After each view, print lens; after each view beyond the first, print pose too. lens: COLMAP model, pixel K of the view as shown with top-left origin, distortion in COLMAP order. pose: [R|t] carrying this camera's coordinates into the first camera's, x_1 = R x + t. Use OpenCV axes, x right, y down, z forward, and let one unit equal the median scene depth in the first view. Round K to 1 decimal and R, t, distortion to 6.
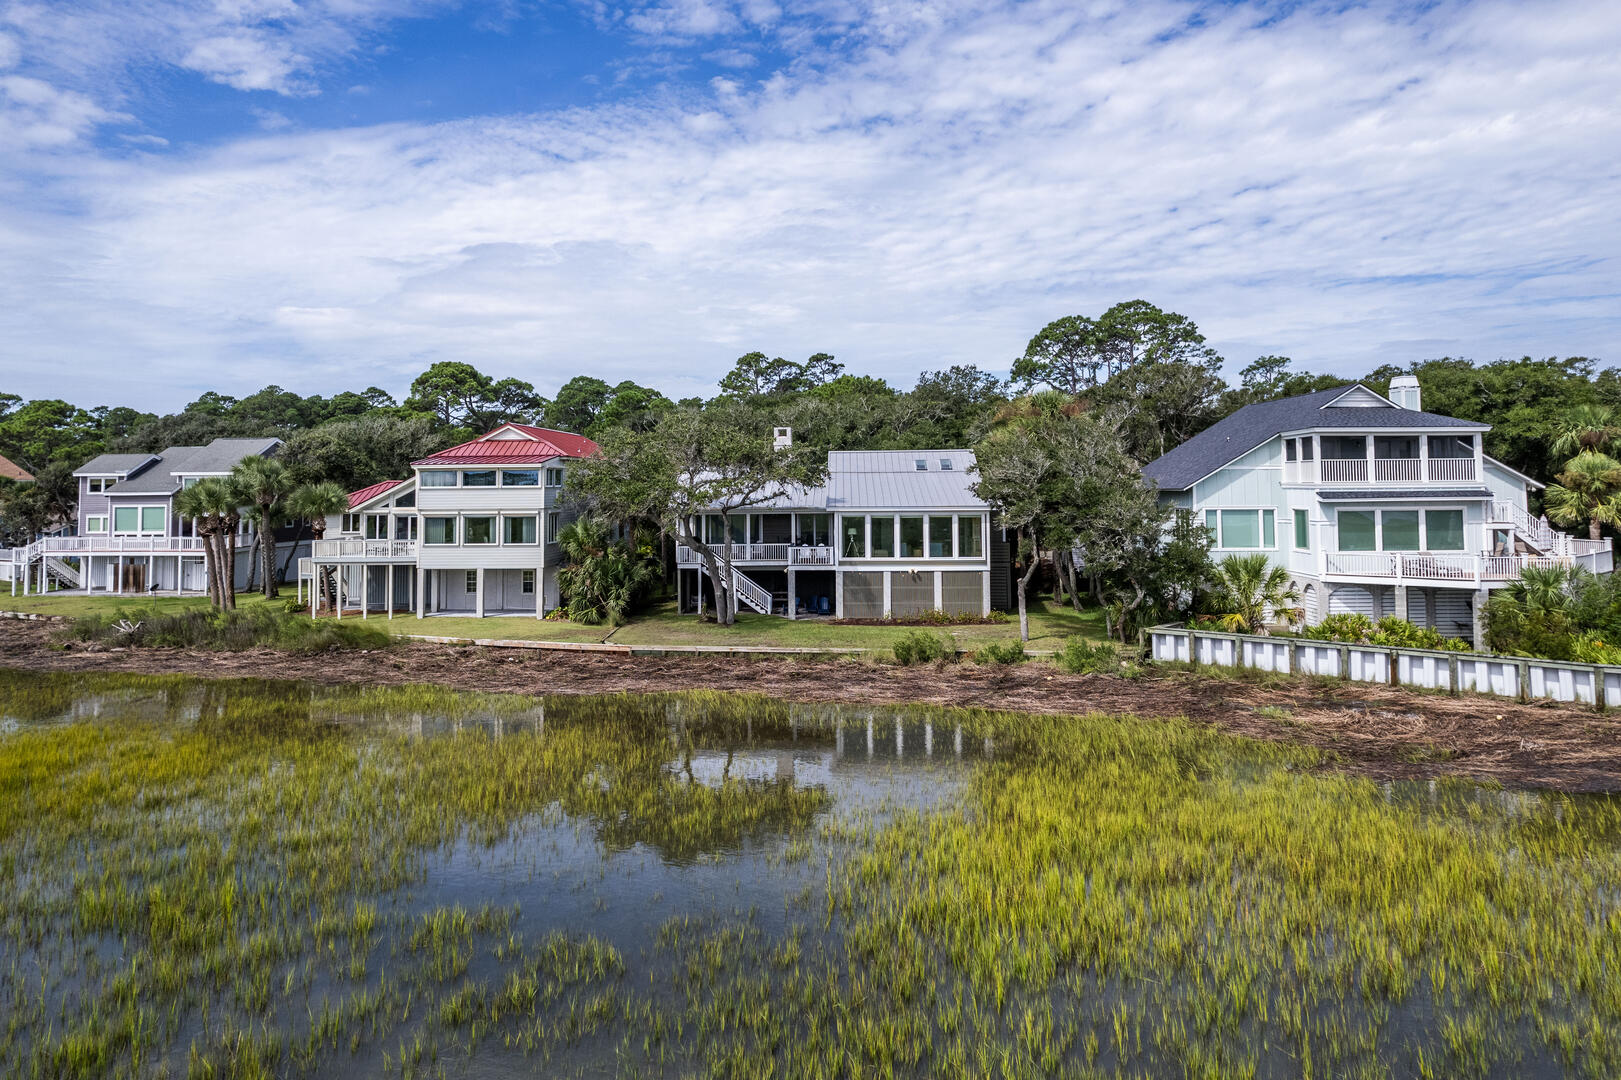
lens RADIAL K [[1070.1, 0, 814.9], [0, 1070.1, 449.8], [0, 0, 1]] dist [-0.075330, 0.069825]
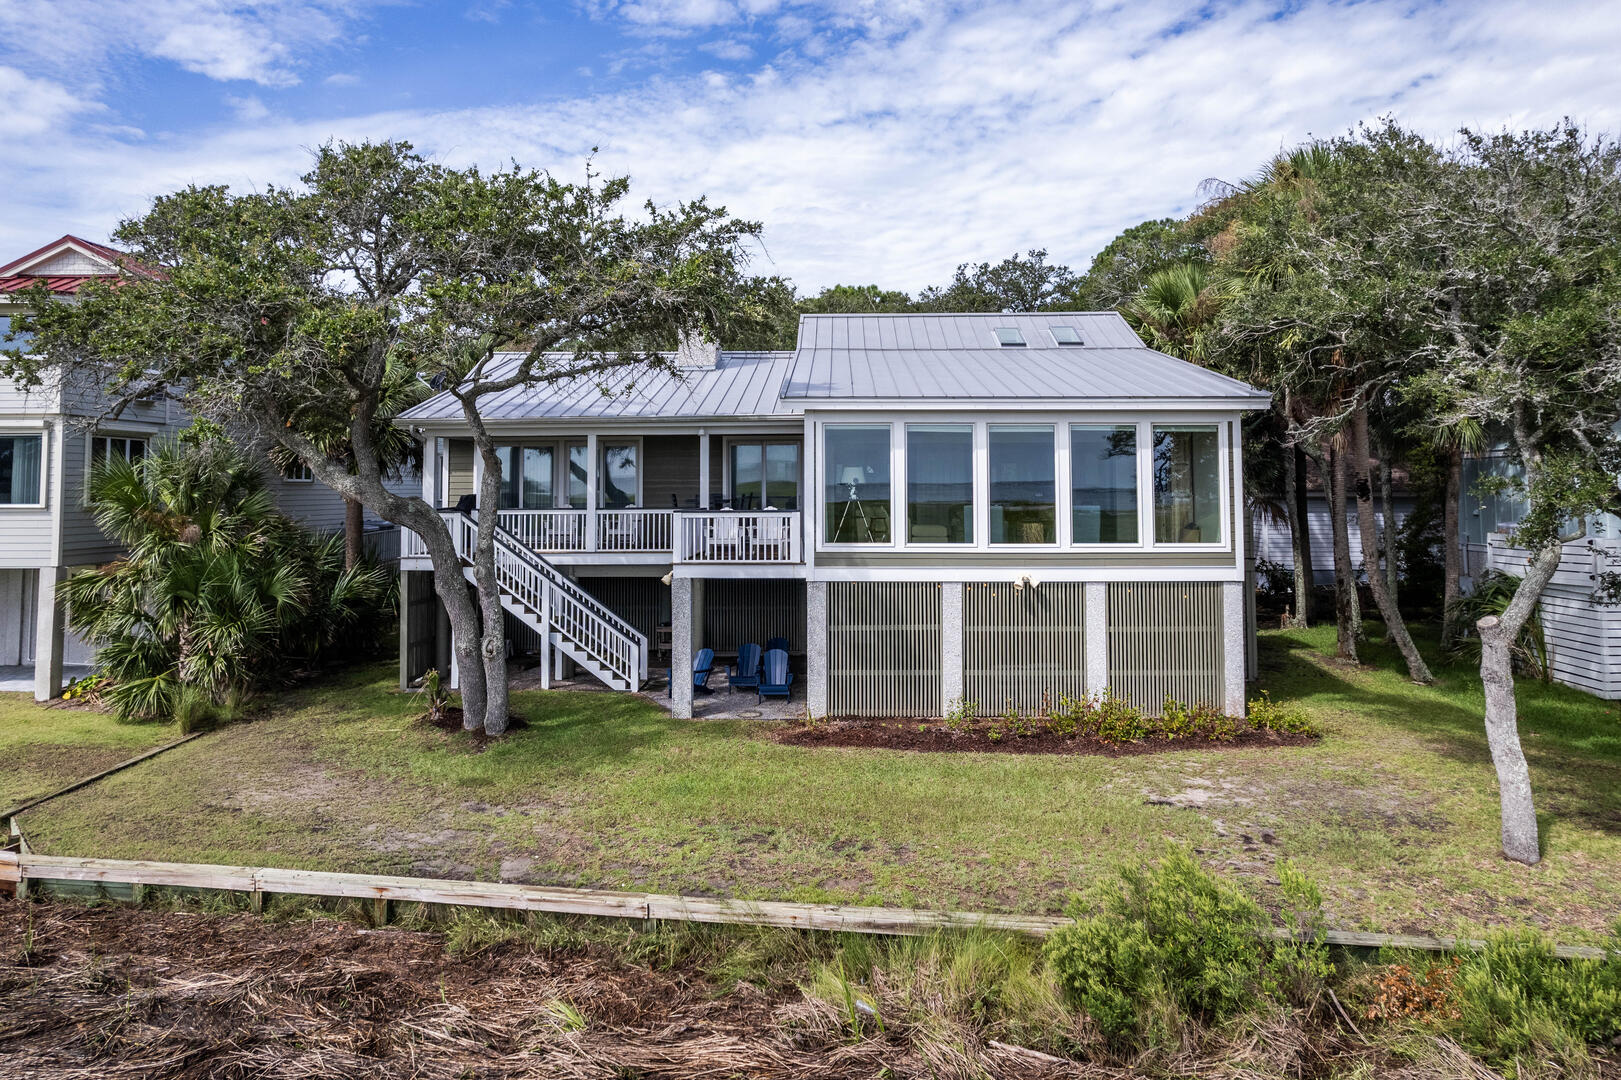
lens RADIAL K [[1070.1, 0, 814.9], [0, 1070.1, 449.8], [0, 0, 1]] dist [-0.075330, 0.069825]
pose [[0.999981, 0.005614, 0.002649, 0.019883], [-0.005603, 0.999976, -0.003994, 0.067507], [-0.002672, 0.003979, 0.999989, 0.612248]]
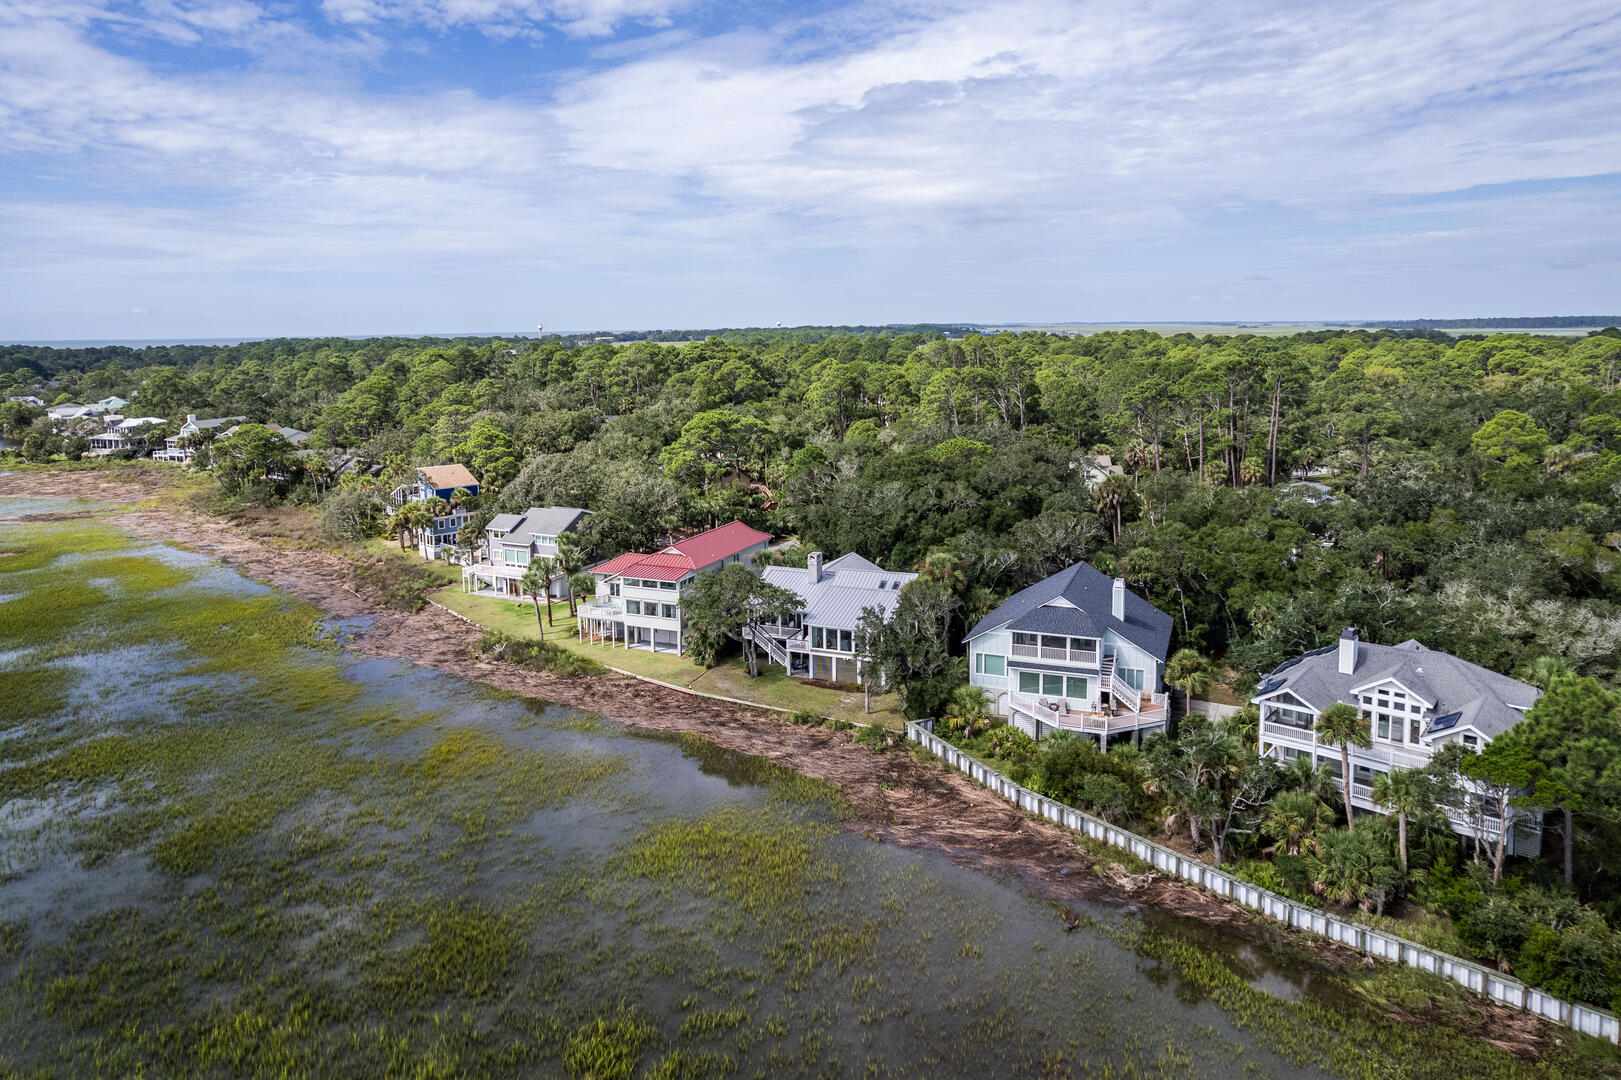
lens RADIAL K [[1070.1, 0, 814.9], [0, 1070.1, 449.8], [0, 0, 1]] dist [-0.075330, 0.069825]
pose [[0.936770, 0.037637, -0.347916, 0.650291], [0.018439, 0.987510, 0.156476, -0.523146], [0.349459, -0.152997, 0.924375, -0.685456]]
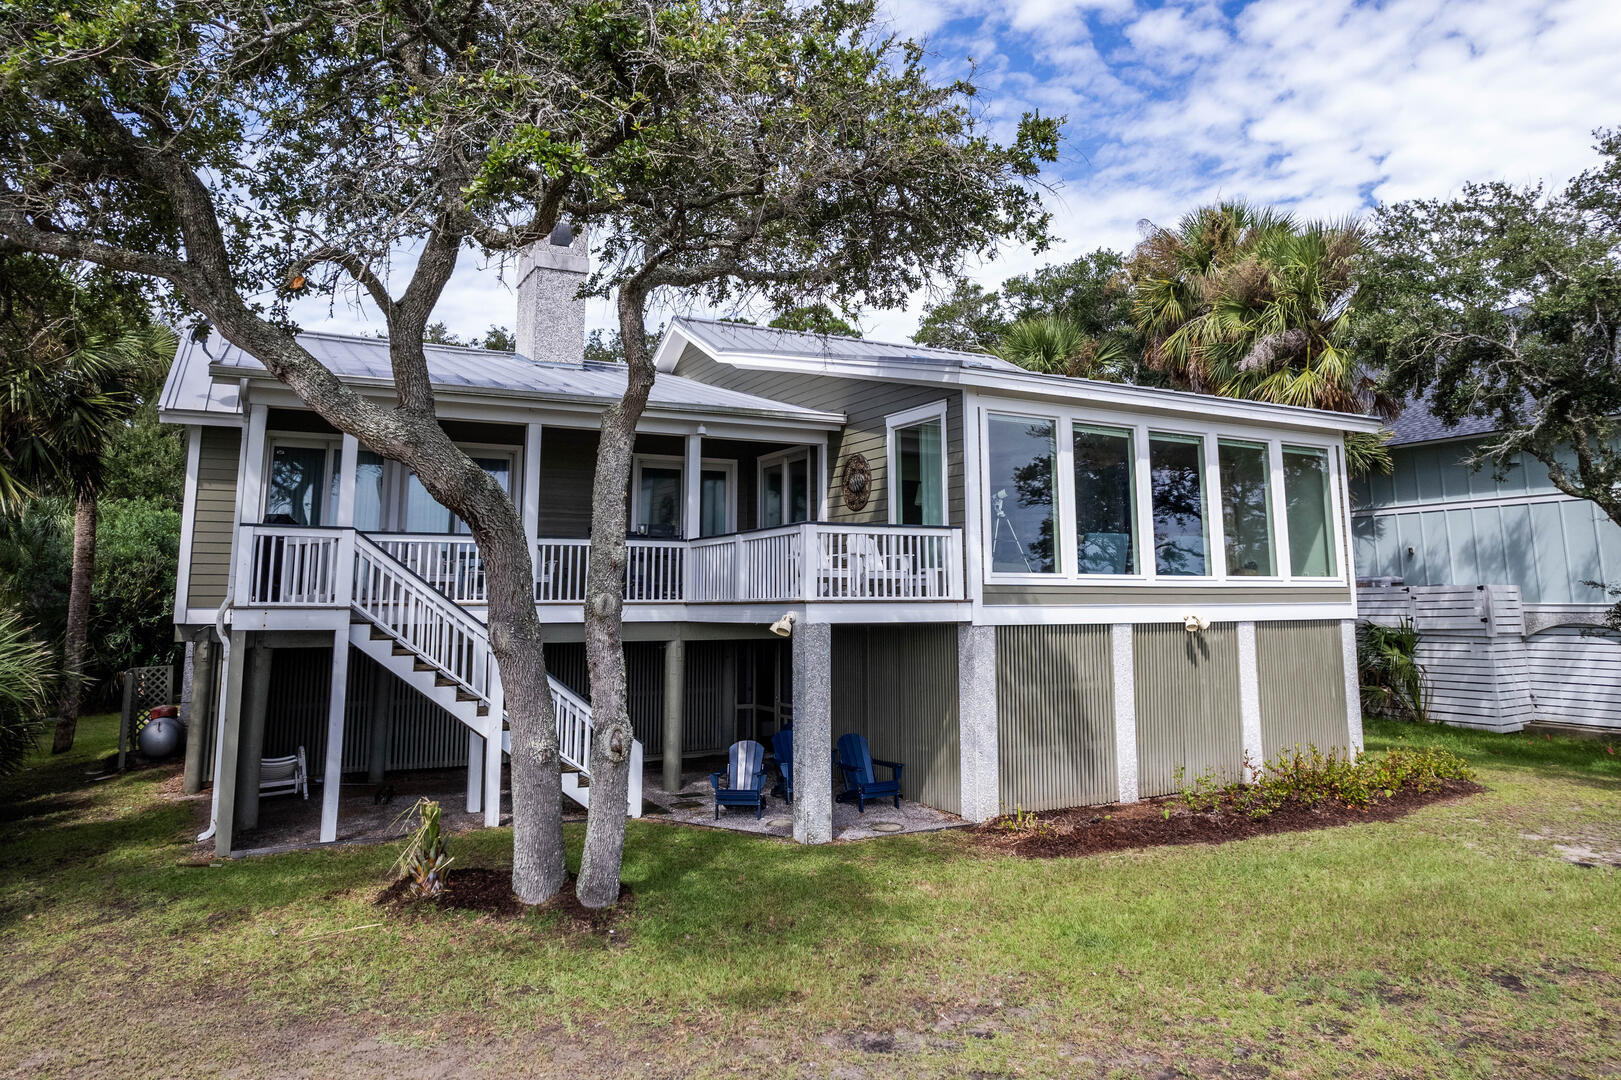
lens RADIAL K [[1084.8, 0, 814.1], [0, 1084.8, 429.6], [0, 0, 1]] dist [-0.077718, 0.068561]
pose [[0.870714, 0.082533, 0.484814, -0.134084], [-0.021118, 0.991183, -0.130807, 0.096052], [-0.491336, 0.103657, 0.864780, 0.748589]]
